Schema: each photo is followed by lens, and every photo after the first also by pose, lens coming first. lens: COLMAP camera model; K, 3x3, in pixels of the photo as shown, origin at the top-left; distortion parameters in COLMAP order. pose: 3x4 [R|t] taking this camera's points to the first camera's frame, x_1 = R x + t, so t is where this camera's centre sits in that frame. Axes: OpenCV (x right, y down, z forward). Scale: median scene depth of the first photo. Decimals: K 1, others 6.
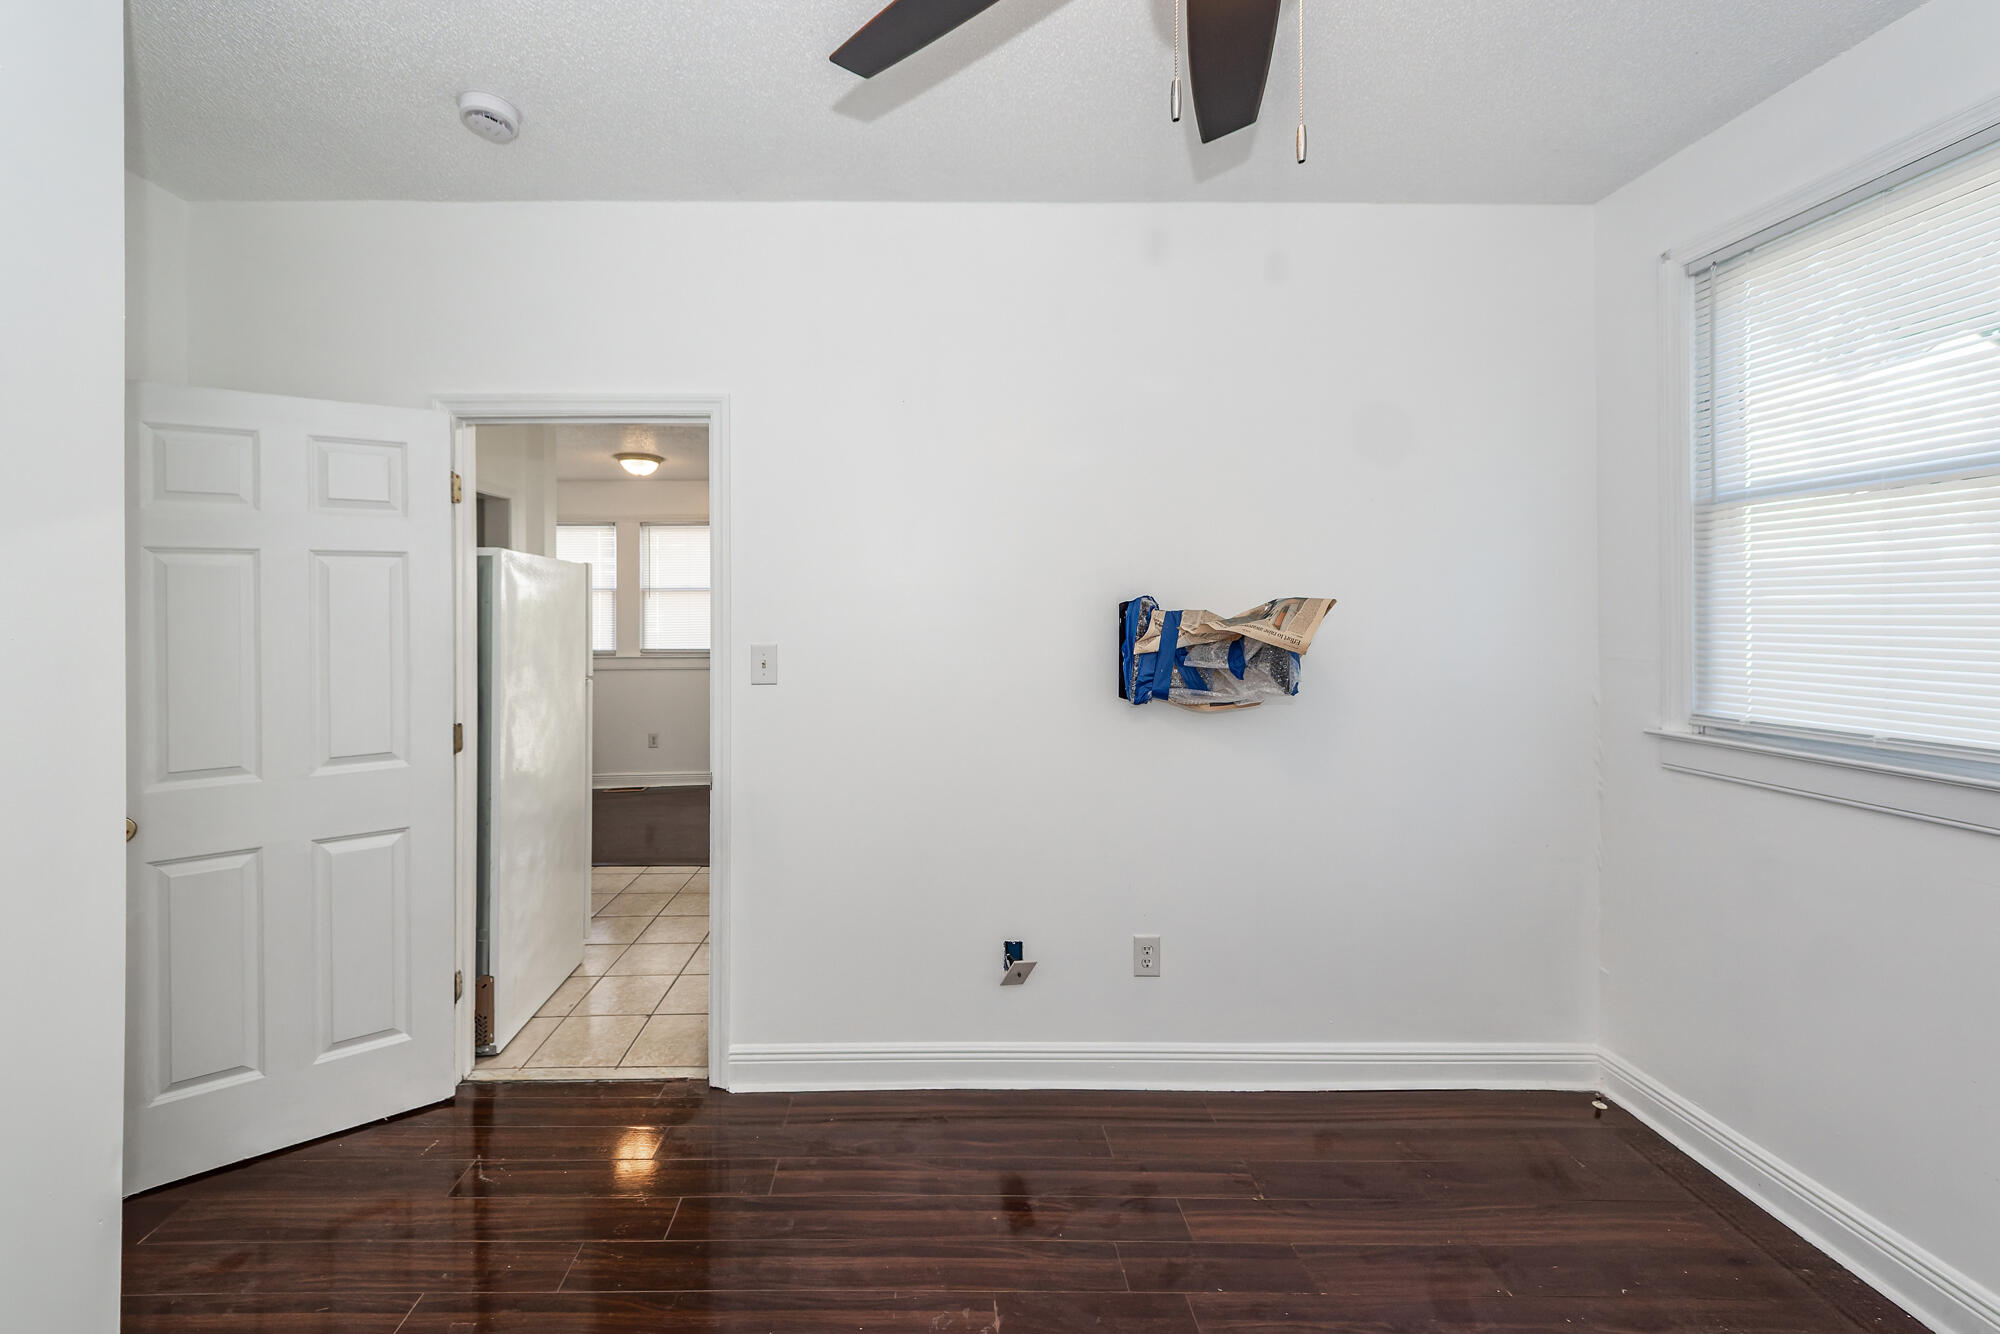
lens RADIAL K [[700.3, 0, 997.0], [0, 700.3, 613.2], [0, 0, 1]] dist [-0.000245, -0.000024]
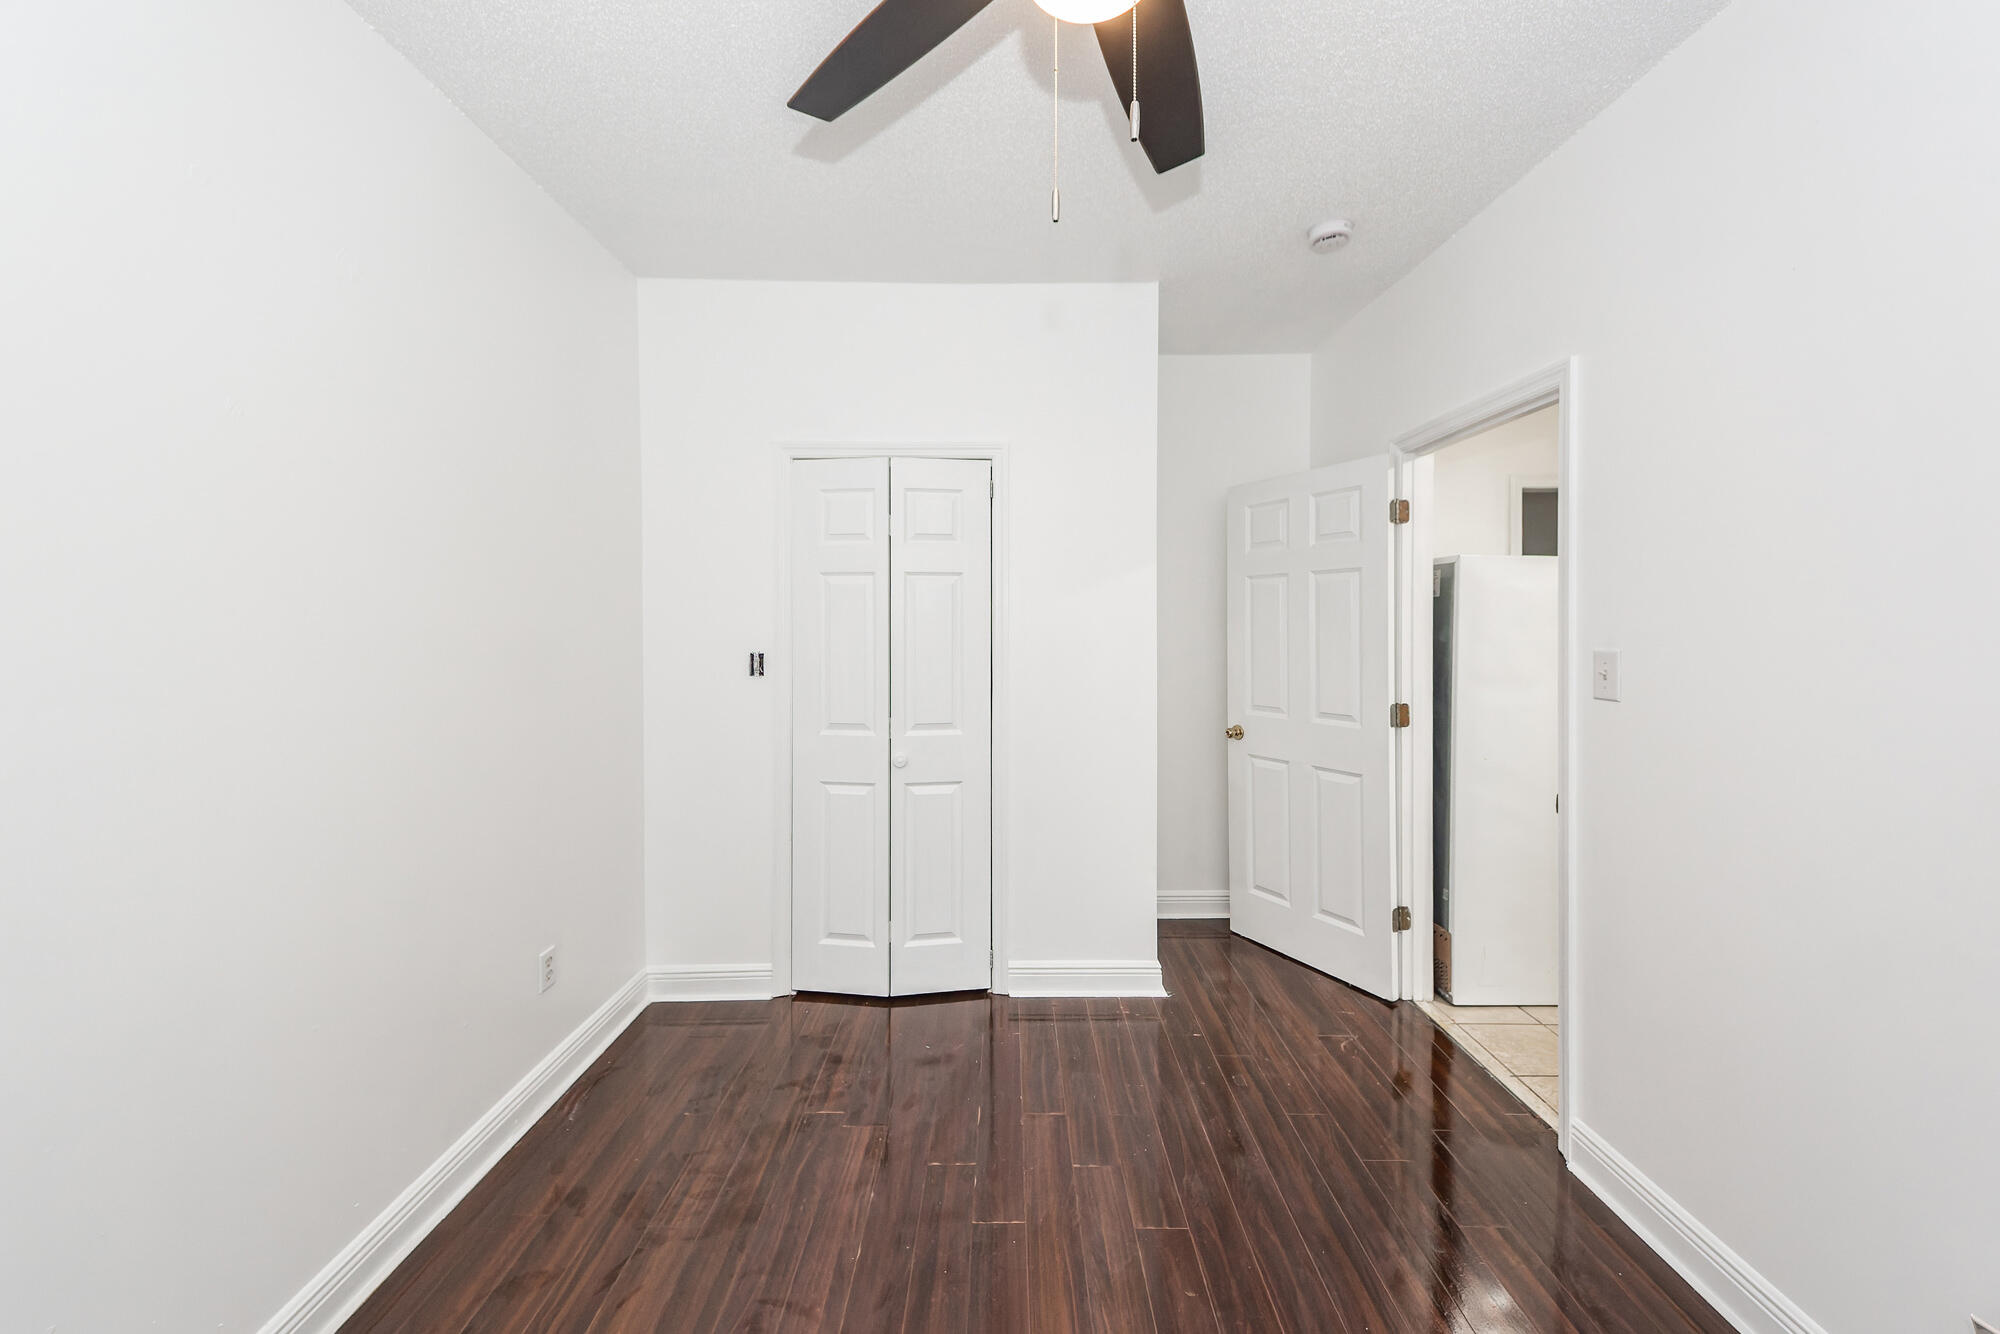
lens RADIAL K [[757.9, 0, 1001.7], [0, 757.9, 635.7], [0, 0, 1]] dist [0.000124, 0.000002]
pose [[-0.014918, 0.025098, -0.999574, 0.597397], [-0.004742, 0.999672, 0.025172, 0.008996], [0.999877, 0.005115, -0.014794, 0.340244]]
